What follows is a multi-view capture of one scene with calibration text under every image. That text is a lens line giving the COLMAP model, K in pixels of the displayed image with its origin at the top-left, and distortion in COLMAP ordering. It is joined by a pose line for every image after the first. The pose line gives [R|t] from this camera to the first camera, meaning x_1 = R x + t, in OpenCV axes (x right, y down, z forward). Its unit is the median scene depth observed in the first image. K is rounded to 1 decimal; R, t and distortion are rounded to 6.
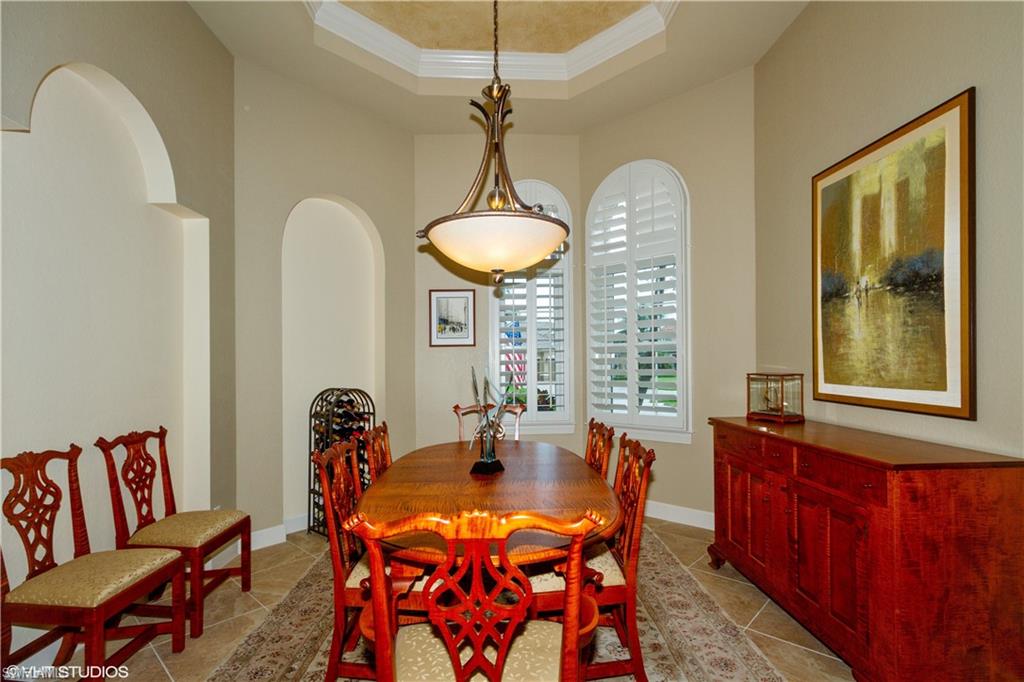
lens RADIAL K [[499.4, 0, 513.8], [0, 499.4, 349.6], [0, 0, 1]] dist [0.018169, 0.000041]
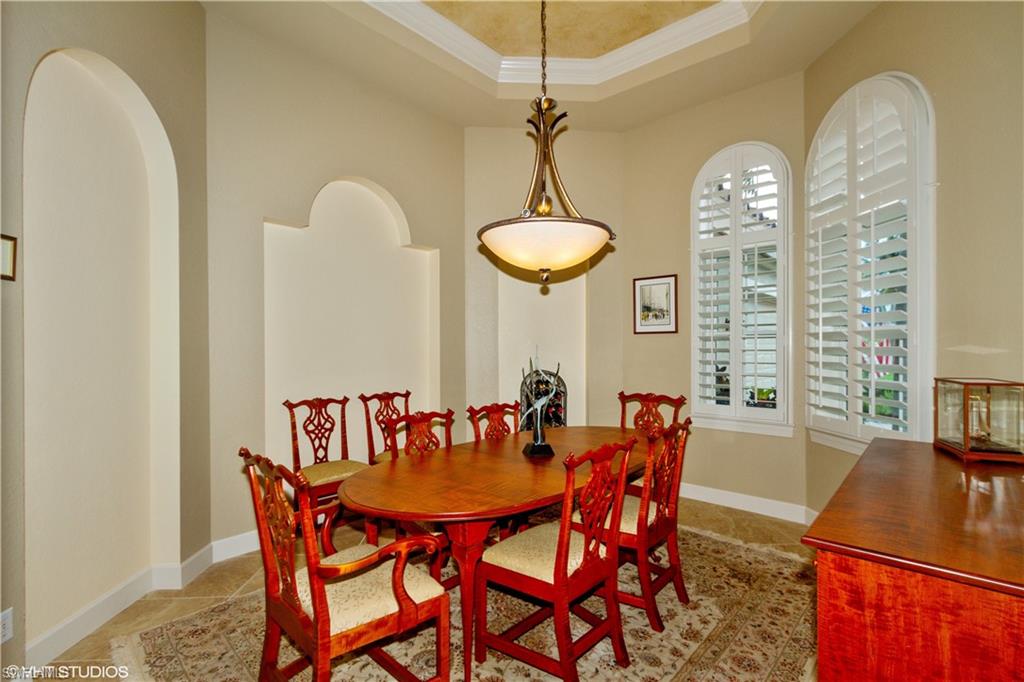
lens RADIAL K [[472.8, 0, 510.2], [0, 472.8, 333.5], [0, 0, 1]] dist [0.002341, 0.000327]
pose [[0.714459, -0.007274, -0.699639, 0.626340], [0.013459, 0.999904, 0.003348, -0.024706], [0.699547, -0.011808, 0.714489, 0.217221]]
